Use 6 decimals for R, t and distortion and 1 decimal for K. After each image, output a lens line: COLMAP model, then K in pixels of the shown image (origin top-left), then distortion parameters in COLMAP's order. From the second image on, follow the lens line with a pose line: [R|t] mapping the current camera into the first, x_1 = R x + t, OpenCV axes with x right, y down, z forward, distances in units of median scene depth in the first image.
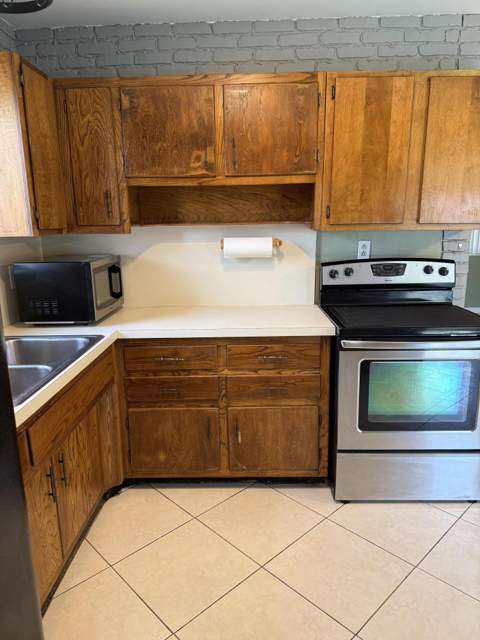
lens RADIAL K [[450.6, 0, 240.0], [0, 450.6, 320.0], [0, 0, 1]] dist [0.091762, -0.121188]
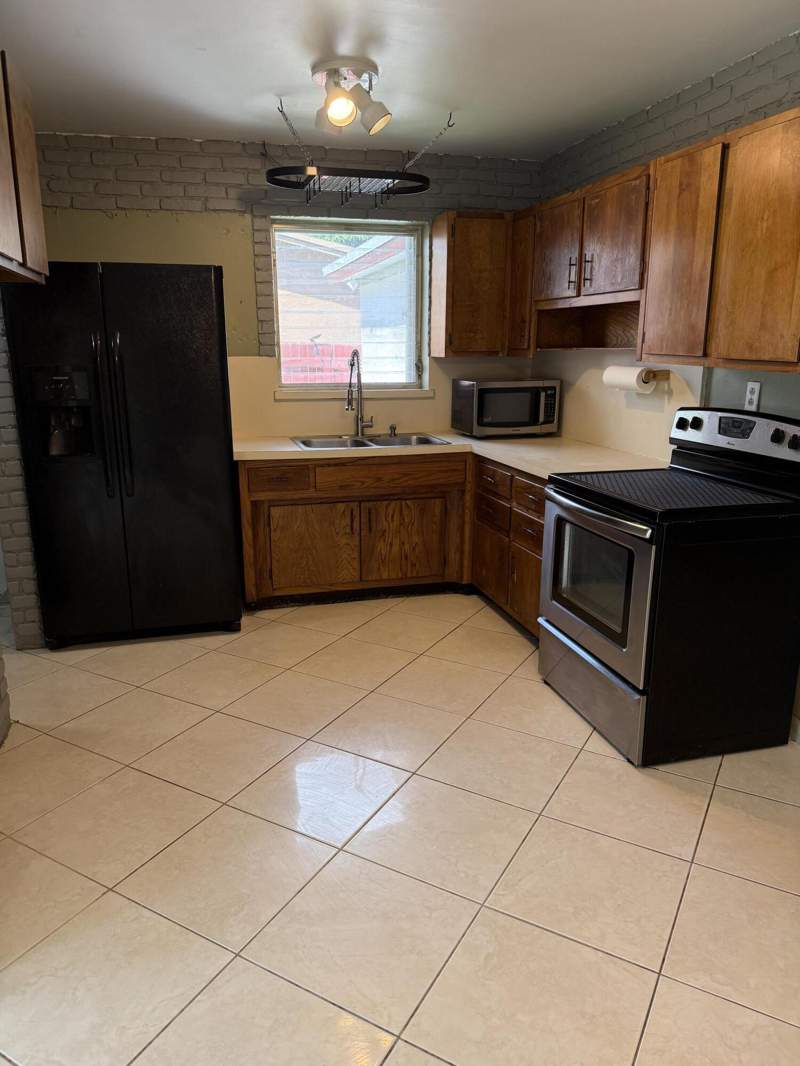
lens RADIAL K [[750.5, 0, 400.0], [0, 750.5, 533.0], [0, 0, 1]] dist [0.091762, -0.121188]
pose [[0.283983, 0.251504, -0.925256, 1.295232], [-0.209514, 0.957943, 0.196084, -0.083032], [0.935659, 0.138170, 0.324734, 0.229005]]
